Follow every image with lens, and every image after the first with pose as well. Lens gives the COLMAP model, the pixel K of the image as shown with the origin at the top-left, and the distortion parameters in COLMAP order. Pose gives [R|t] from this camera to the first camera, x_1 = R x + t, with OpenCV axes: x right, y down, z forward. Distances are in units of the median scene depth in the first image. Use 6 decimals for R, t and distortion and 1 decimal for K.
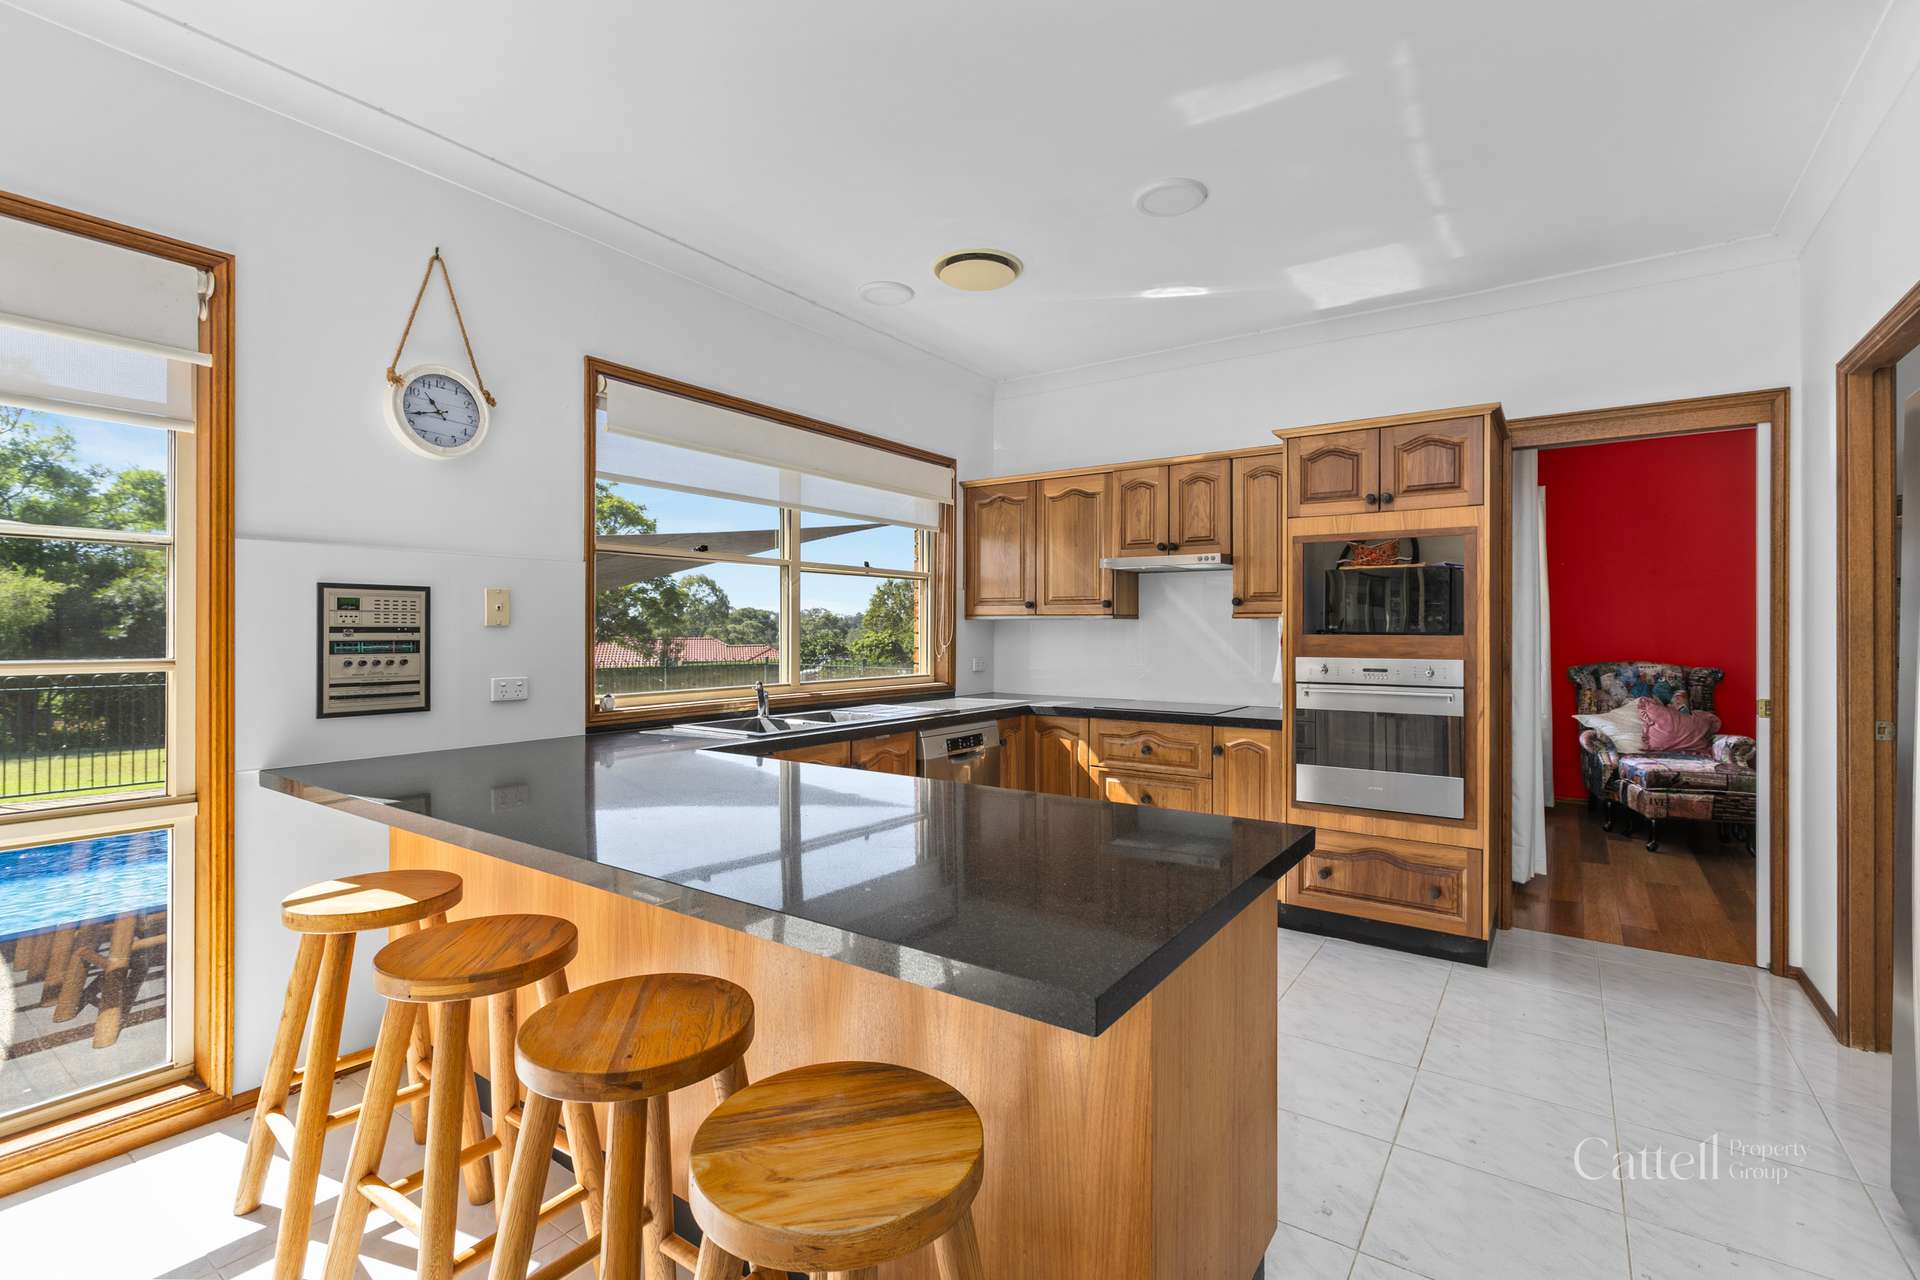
lens RADIAL K [[867.1, 0, 955.4], [0, 867.1, 627.3], [0, 0, 1]] dist [-0.001059, 0.000059]
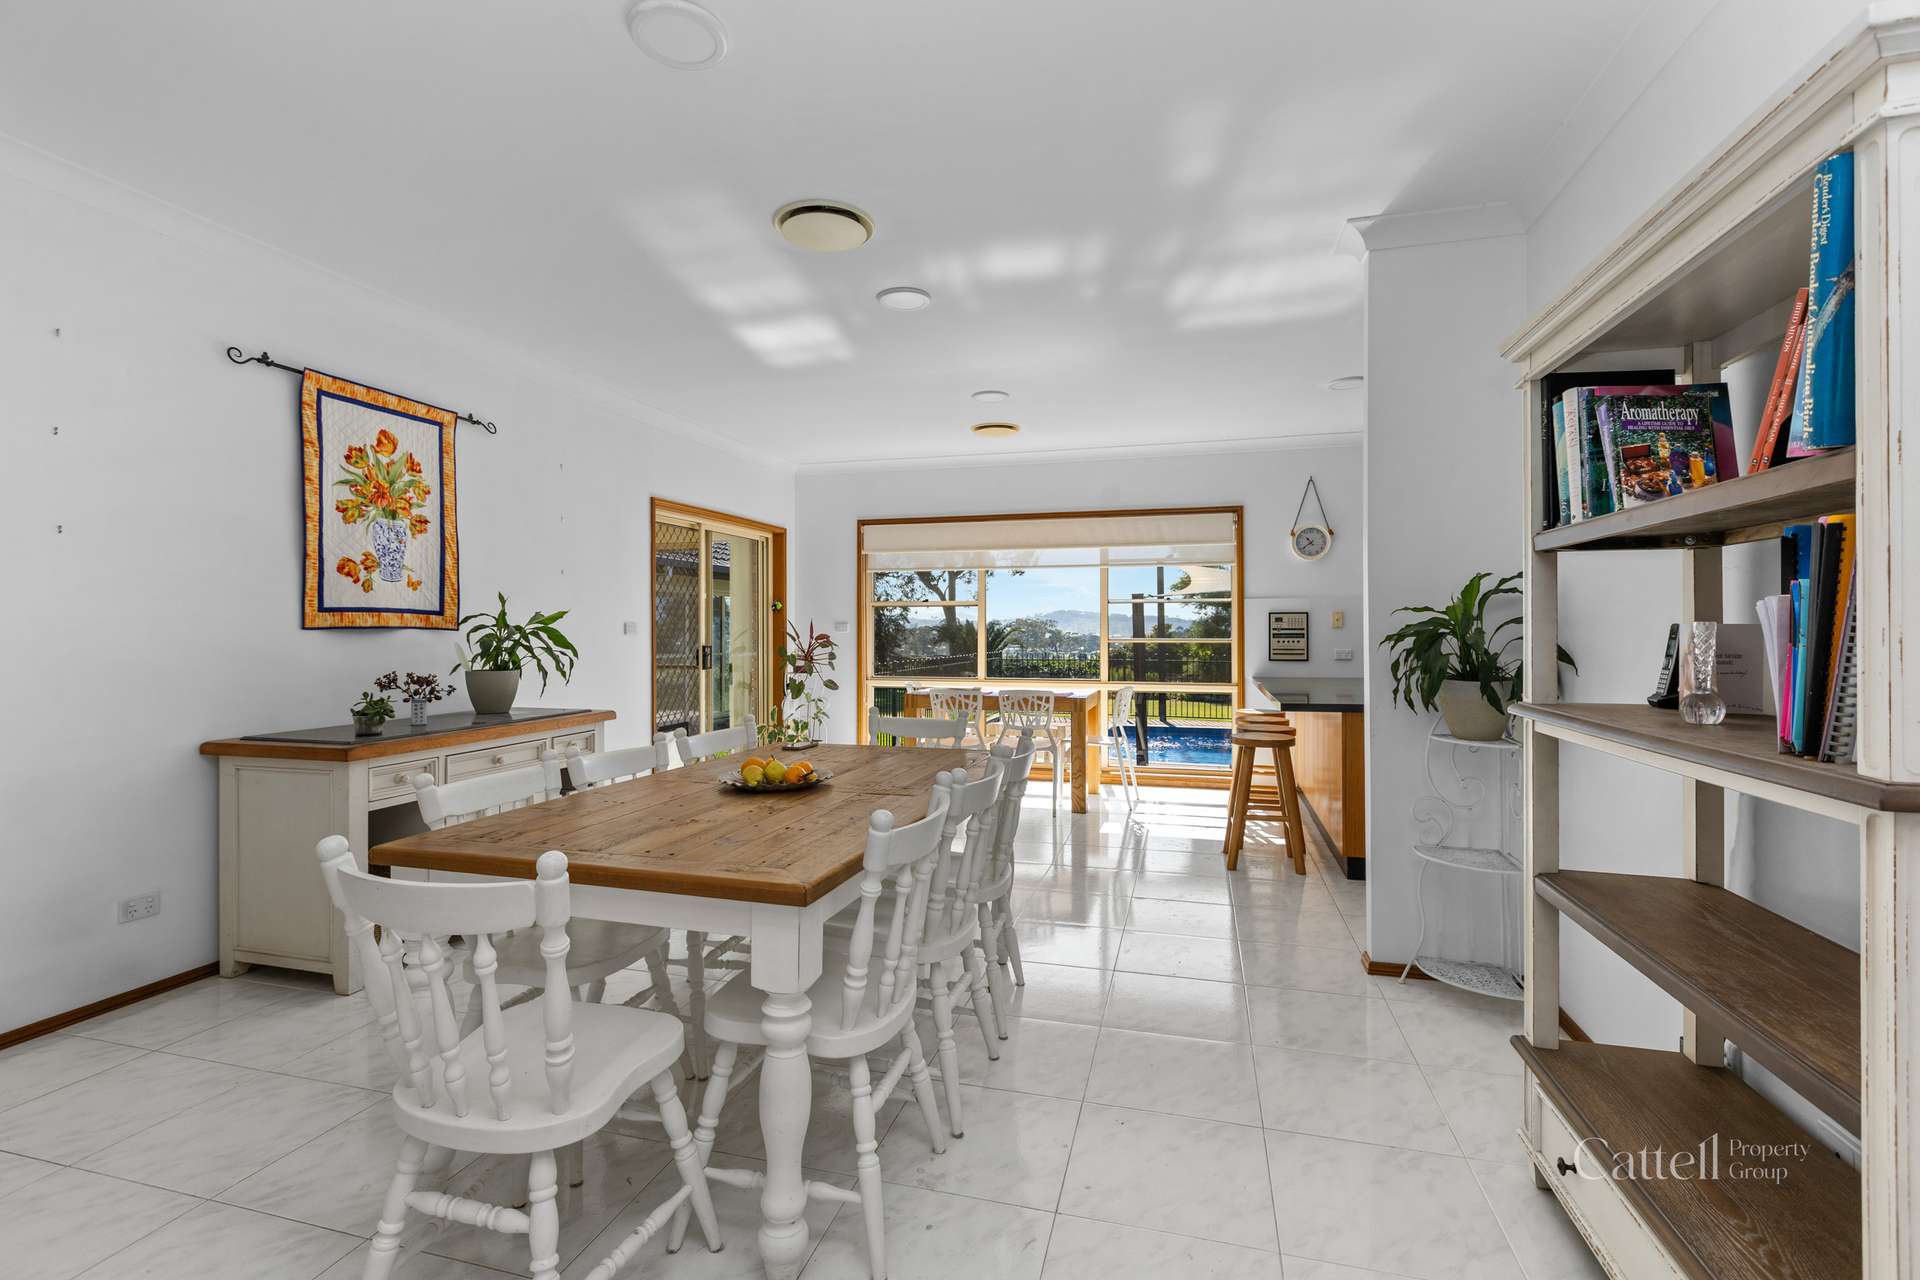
lens RADIAL K [[867.1, 0, 955.4], [0, 867.1, 627.3], [0, 0, 1]] dist [-0.001059, 0.000059]
pose [[0.333219, -0.005059, -0.942836, 0.940177], [0.005077, 0.999981, -0.003572, 0.001023], [0.942836, -0.003597, 0.333238, -0.533993]]
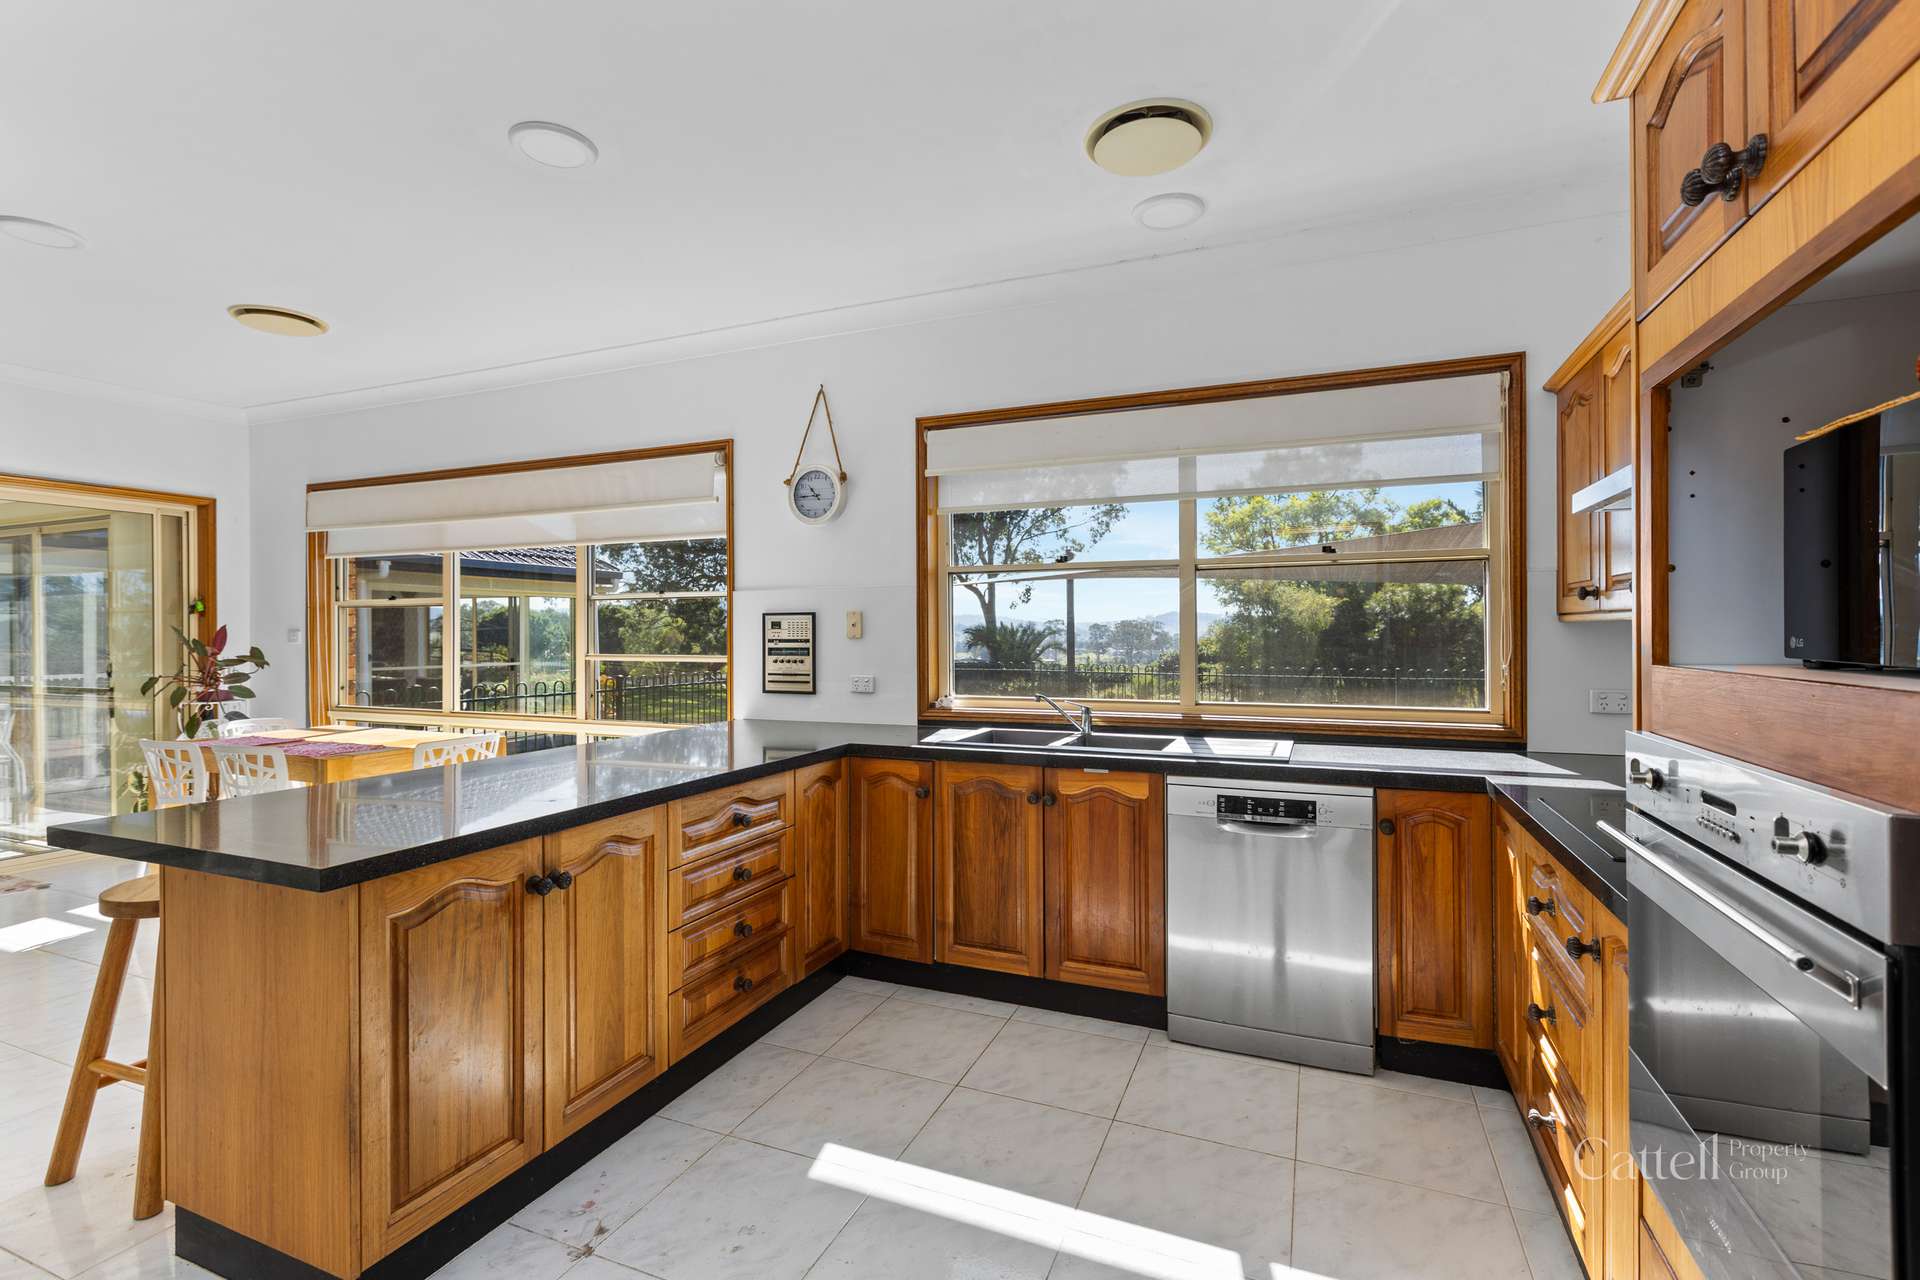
lens RADIAL K [[867.1, 0, 955.4], [0, 867.1, 627.3], [0, 0, 1]] dist [-0.001059, 0.000059]
pose [[0.218666, -0.007915, -0.975768, 0.600867], [0.006582, 0.999956, -0.006636, -0.005728], [0.975778, -0.004972, 0.218709, 0.594762]]
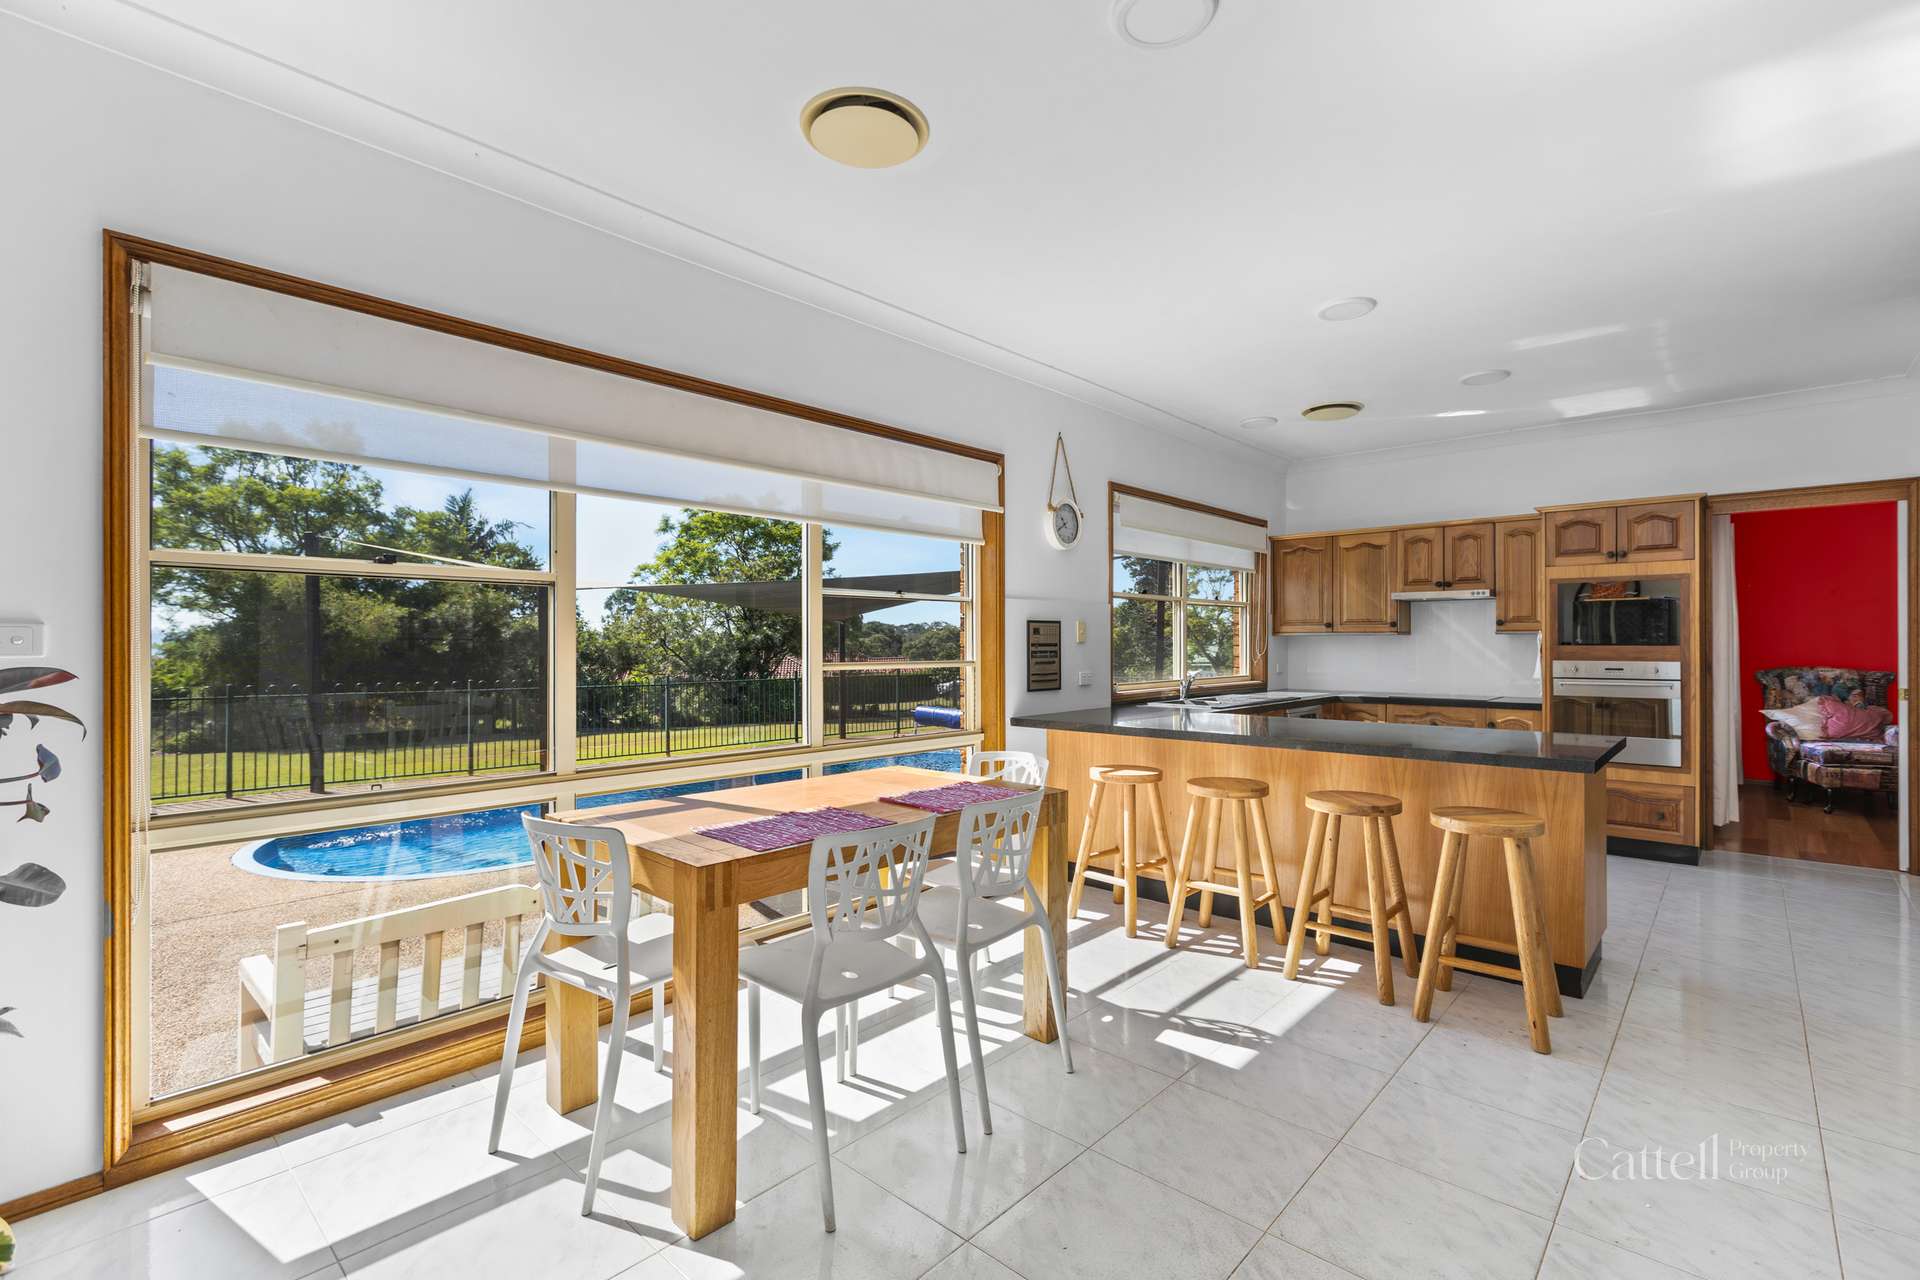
lens RADIAL K [[862.6, 0, 960.0], [0, 862.6, 640.0], [0, 0, 1]] dist [-0.001083, -0.001489]
pose [[0.991808, -0.004700, -0.127648, -0.383349], [0.004711, 0.999989, -0.000214, -0.004982], [0.127647, -0.000389, 0.991820, -0.532532]]
